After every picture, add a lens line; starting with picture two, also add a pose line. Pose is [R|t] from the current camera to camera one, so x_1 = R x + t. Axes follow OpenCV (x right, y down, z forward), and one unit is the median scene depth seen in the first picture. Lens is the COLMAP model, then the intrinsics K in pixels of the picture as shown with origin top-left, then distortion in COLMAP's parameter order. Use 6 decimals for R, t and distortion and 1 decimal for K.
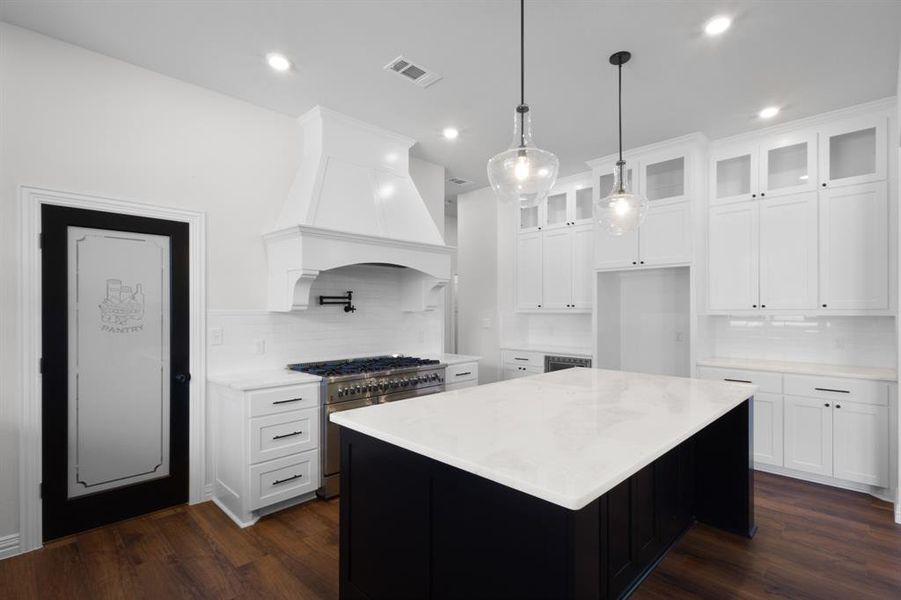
lens RADIAL K [[420.1, 0, 449.4], [0, 420.1, 304.6], [0, 0, 1]] dist [0.007841, -0.000015]
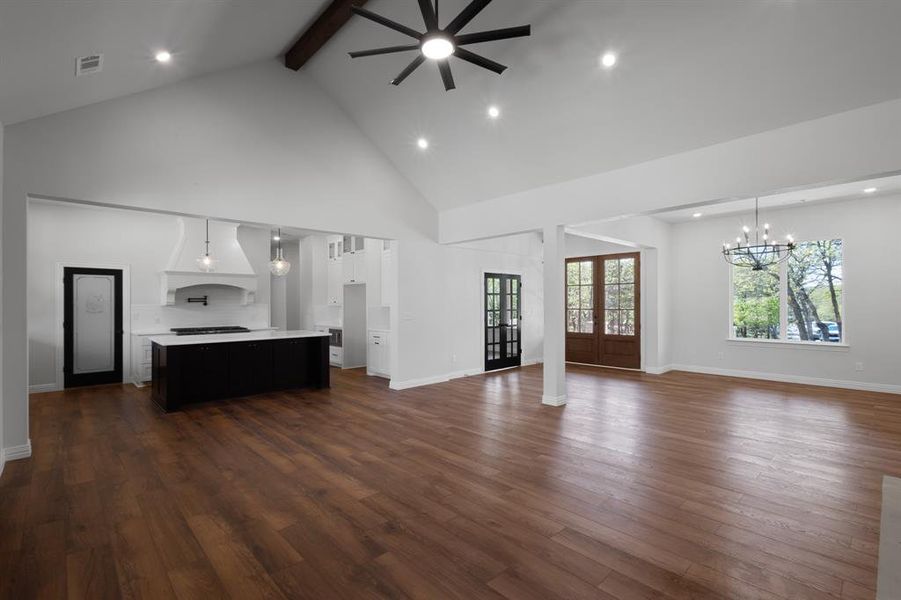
lens RADIAL K [[420.1, 0, 463.4], [0, 420.1, 297.5], [0, 0, 1]] dist [0.007841, -0.000015]
pose [[0.999687, -0.004828, -0.024535, 1.331746], [0.004639, 0.999959, -0.007757, -0.001066], [0.024571, 0.007641, 0.999669, -1.320136]]
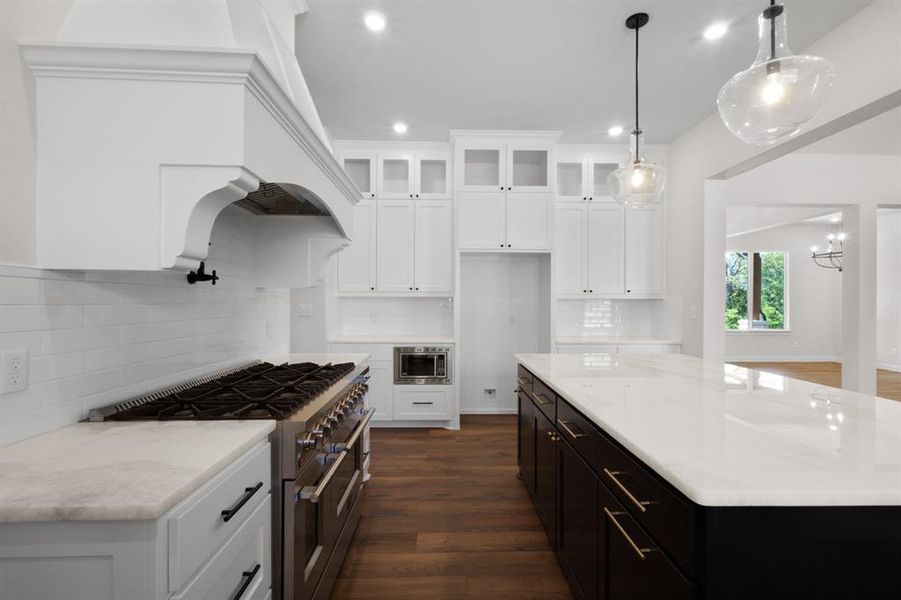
lens RADIAL K [[420.1, 0, 452.4], [0, 420.1, 303.4], [0, 0, 1]] dist [0.007841, -0.000015]
pose [[0.688228, 0.002430, 0.725490, -0.448165], [-0.012432, 0.999887, 0.008445, 0.037521], [-0.725388, -0.014831, 0.688181, 0.501230]]
